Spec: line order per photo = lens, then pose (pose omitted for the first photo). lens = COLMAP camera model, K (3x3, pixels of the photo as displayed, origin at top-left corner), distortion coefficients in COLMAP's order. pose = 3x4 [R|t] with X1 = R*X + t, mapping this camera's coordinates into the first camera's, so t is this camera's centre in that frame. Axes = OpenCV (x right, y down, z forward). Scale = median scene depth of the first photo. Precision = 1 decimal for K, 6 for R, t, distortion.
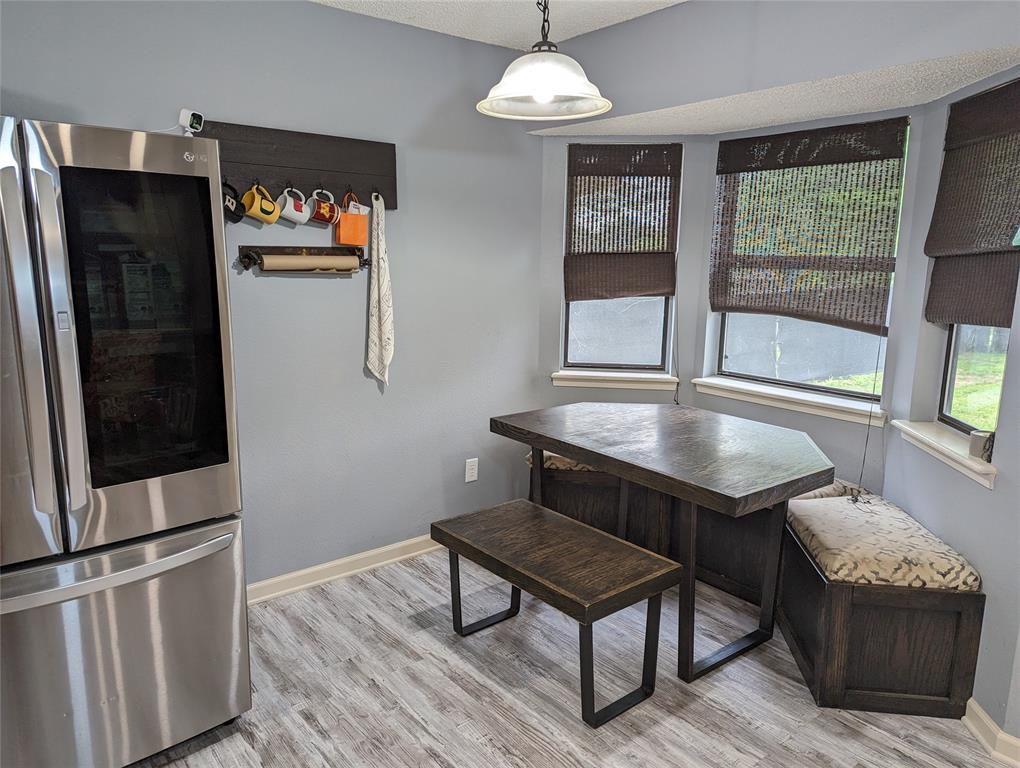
lens RADIAL K [[718.6, 0, 505.3], [0, 718.6, 386.3], [0, 0, 1]] dist [0.049102, -0.023703]
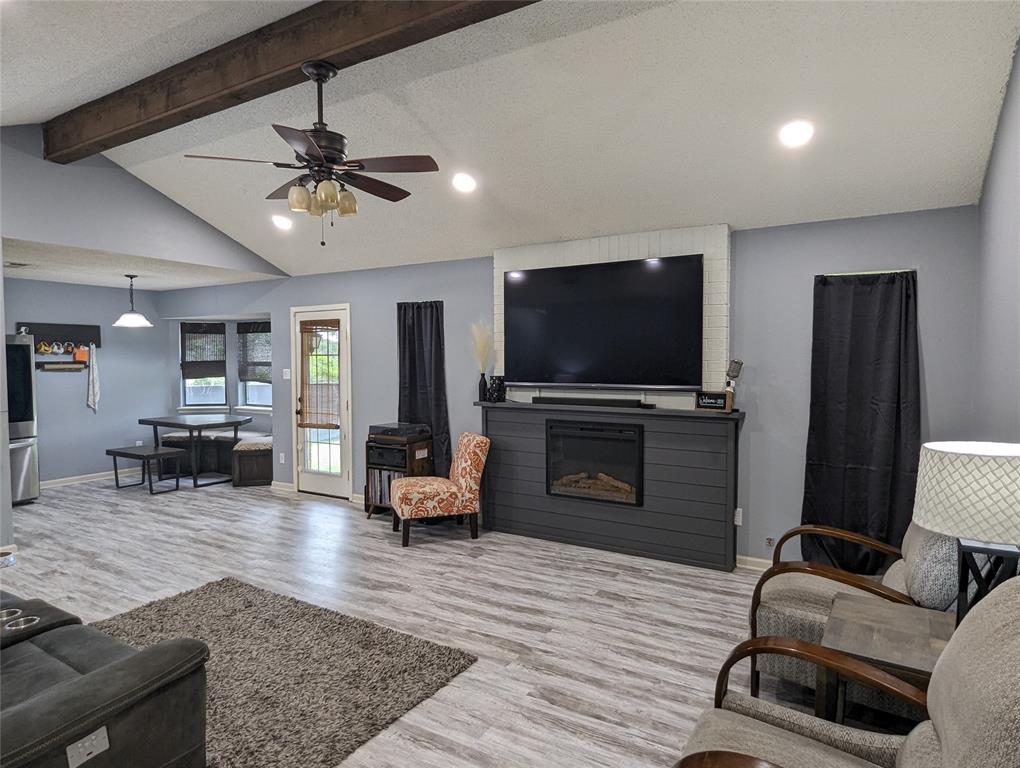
lens RADIAL K [[595.3, 0, 512.2], [0, 595.3, 384.4], [0, 0, 1]] dist [-0.008228, 0.002035]
pose [[0.936031, -0.032186, 0.350443, 0.555770], [0.081044, 0.988758, -0.125659, 0.329386], [-0.342459, 0.146022, 0.928116, -1.742199]]
